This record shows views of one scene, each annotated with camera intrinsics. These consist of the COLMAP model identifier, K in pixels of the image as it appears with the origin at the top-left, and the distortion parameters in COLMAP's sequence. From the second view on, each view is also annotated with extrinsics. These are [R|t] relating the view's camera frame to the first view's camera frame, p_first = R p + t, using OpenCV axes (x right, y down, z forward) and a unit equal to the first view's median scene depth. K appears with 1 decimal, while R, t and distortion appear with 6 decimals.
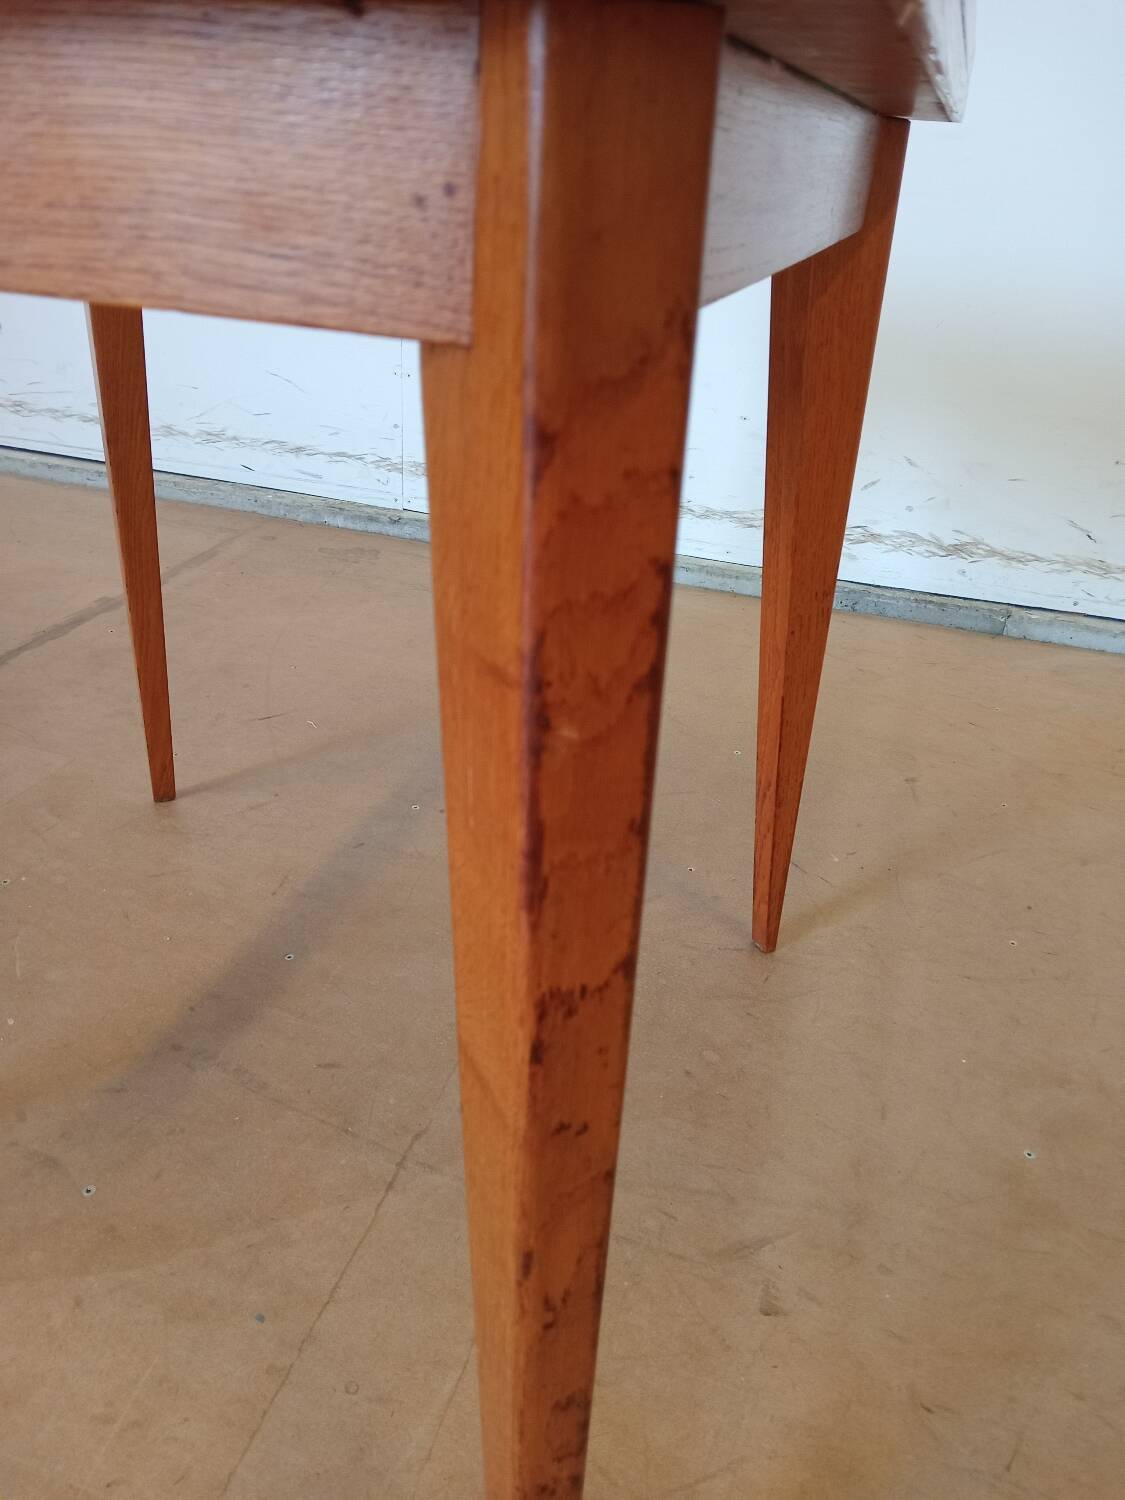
lens RADIAL K [[1124.5, 0, 552.8], [0, 1124.5, 744.1], [0, 0, 1]] dist [0.024012, -0.062269]
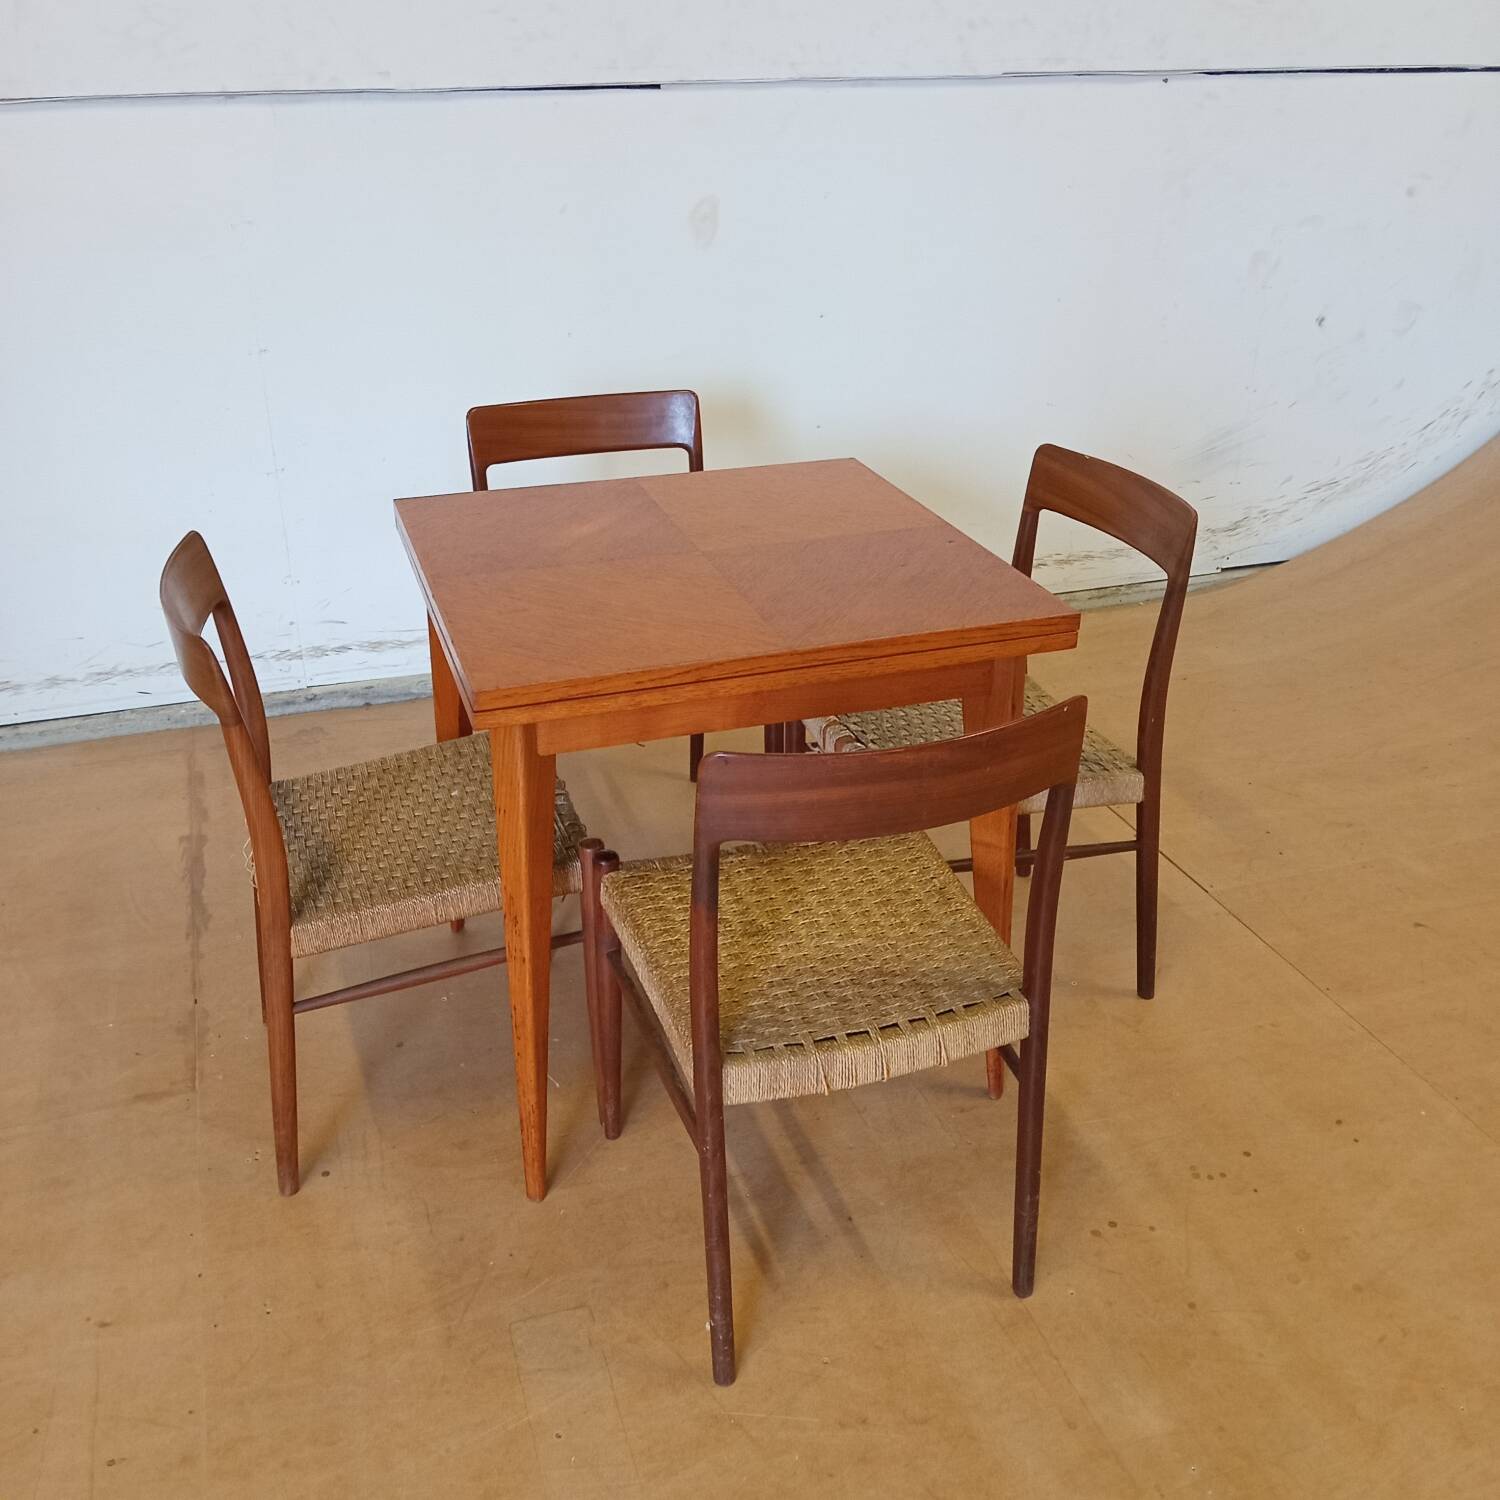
lens RADIAL K [[1496.5, 0, 721.1], [0, 1496.5, 752.7], [0, 0, 1]] dist [0.004386, 0.000000]
pose [[0.810561, -0.316586, 0.492711, -1.377010], [0.321606, 0.943713, 0.077297, -0.305001], [-0.489449, 0.095804, 0.866753, -1.325121]]
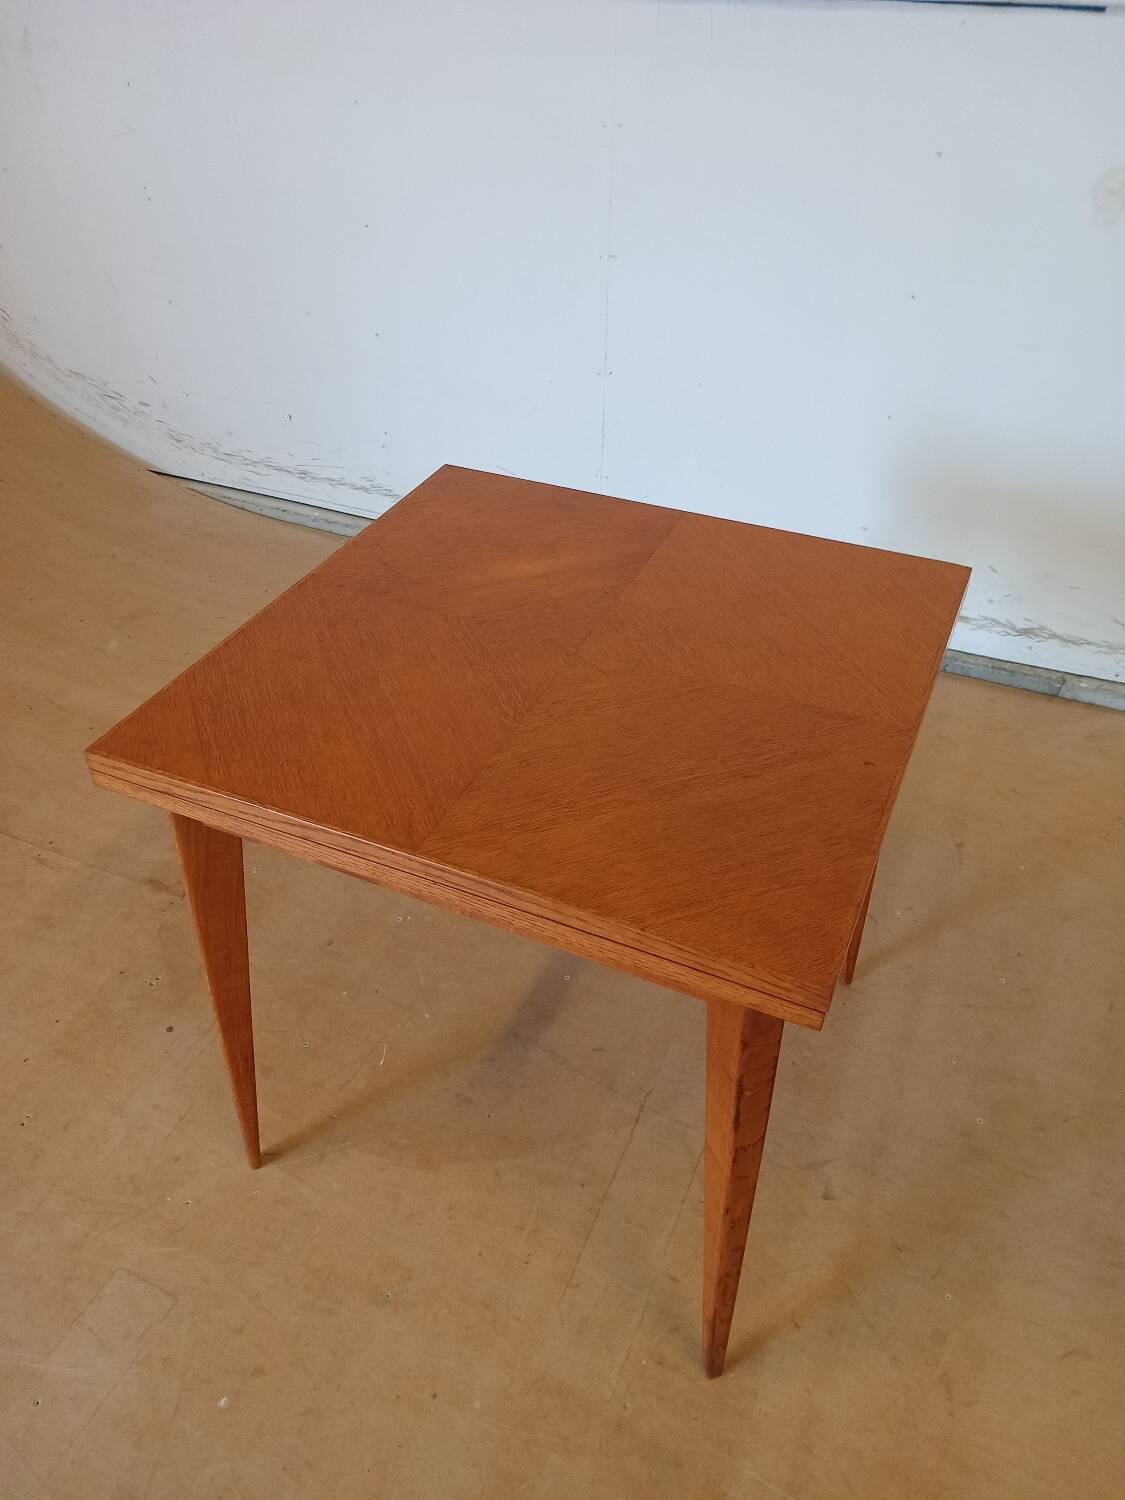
lens RADIAL K [[1124.5, 0, 550.6], [0, 1124.5, 742.9], [0, 0, 1]] dist [0.024012, -0.062269]
pose [[0.992477, 0.021342, -0.120557, -0.064018], [-0.000954, 0.986008, 0.166698, -0.543283], [0.122428, -0.165328, 0.978610, -0.774882]]
